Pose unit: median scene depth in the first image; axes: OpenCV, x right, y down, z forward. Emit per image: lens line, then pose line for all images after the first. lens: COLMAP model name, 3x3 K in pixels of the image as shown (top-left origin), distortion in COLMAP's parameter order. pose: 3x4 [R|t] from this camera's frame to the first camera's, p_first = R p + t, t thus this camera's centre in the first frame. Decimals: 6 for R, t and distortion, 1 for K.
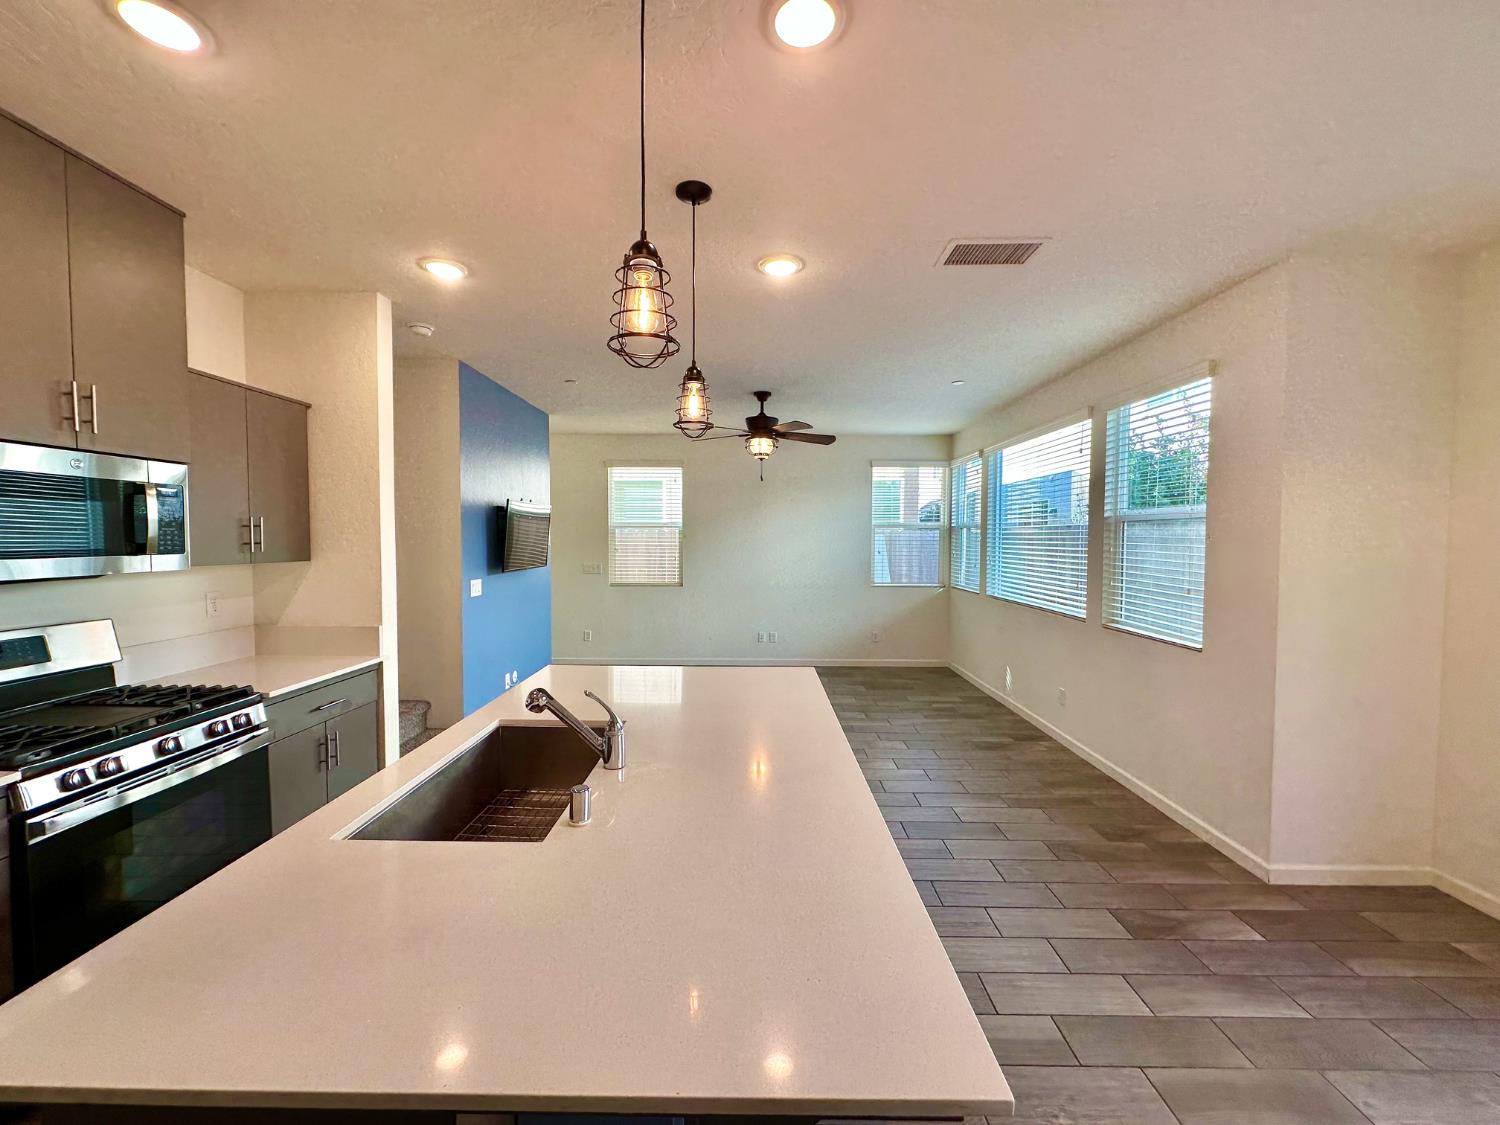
lens RADIAL K [[594.0, 0, 748.7], [0, 594.0, 558.7], [0, 0, 1]] dist [-0.000419, -0.000093]
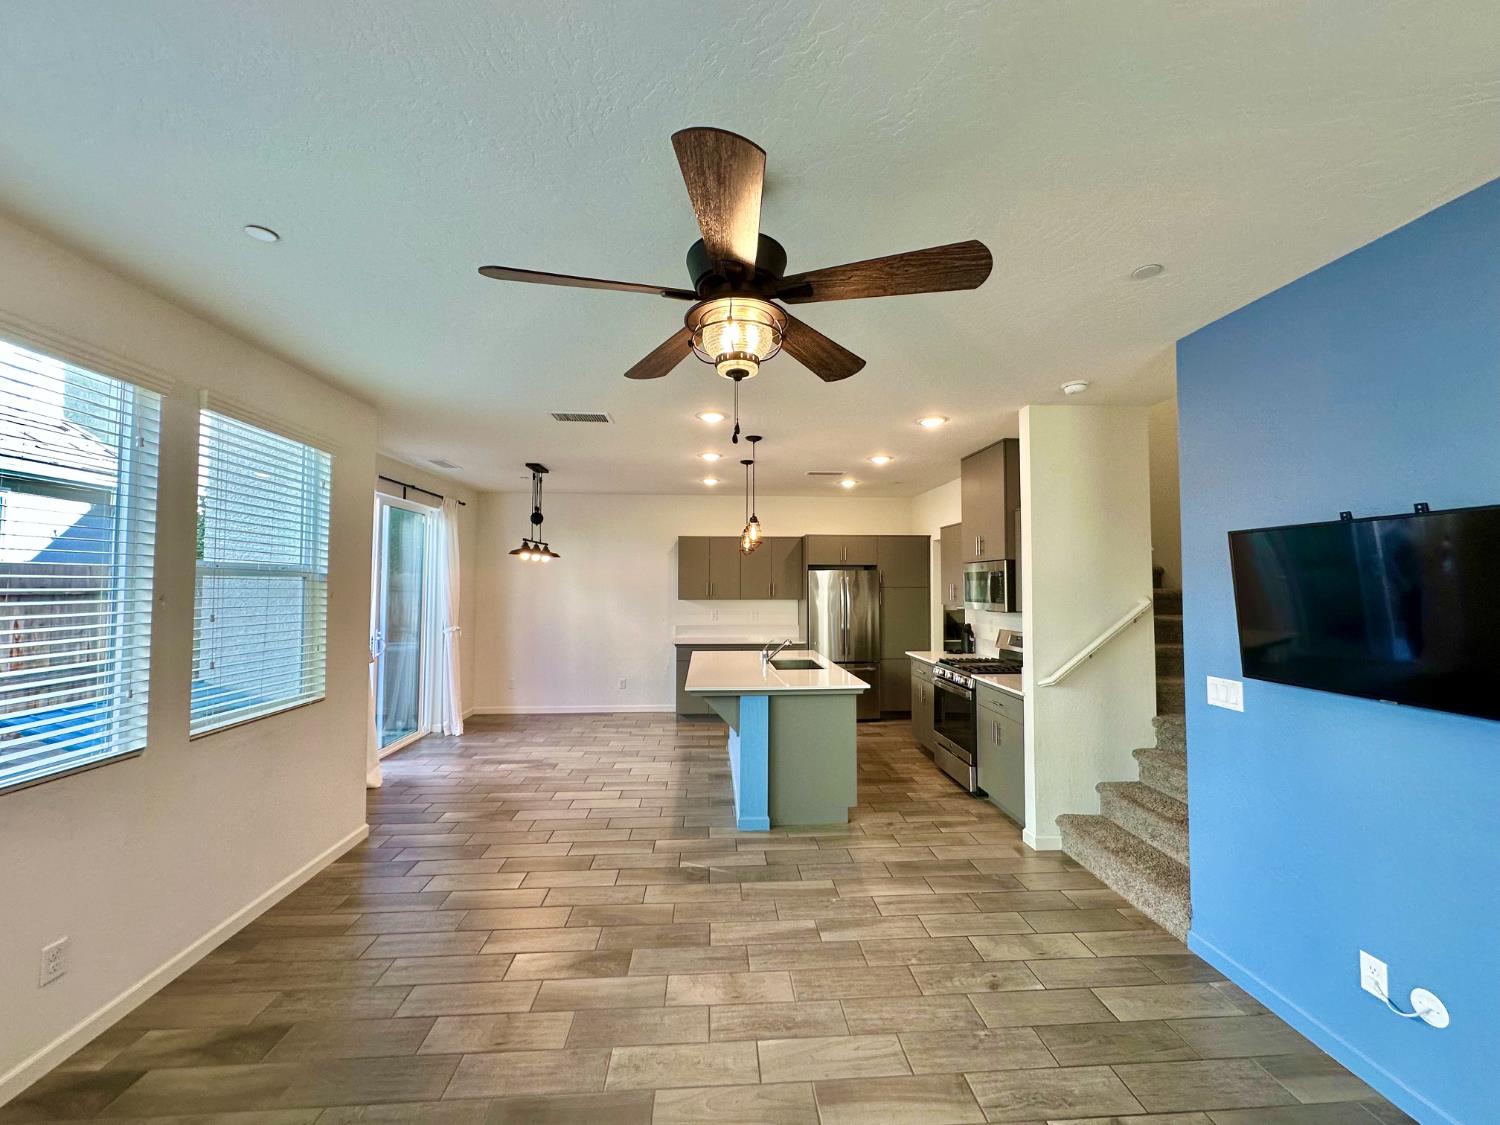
lens RADIAL K [[594.0, 0, 748.7], [0, 594.0, 558.7], [0, 0, 1]] dist [-0.000419, -0.000093]
pose [[-0.996822, -0.008061, -0.079257, 0.055609], [-0.007438, 0.999939, -0.008147, -0.086017], [0.079318, -0.007532, -0.996821, 1.810653]]
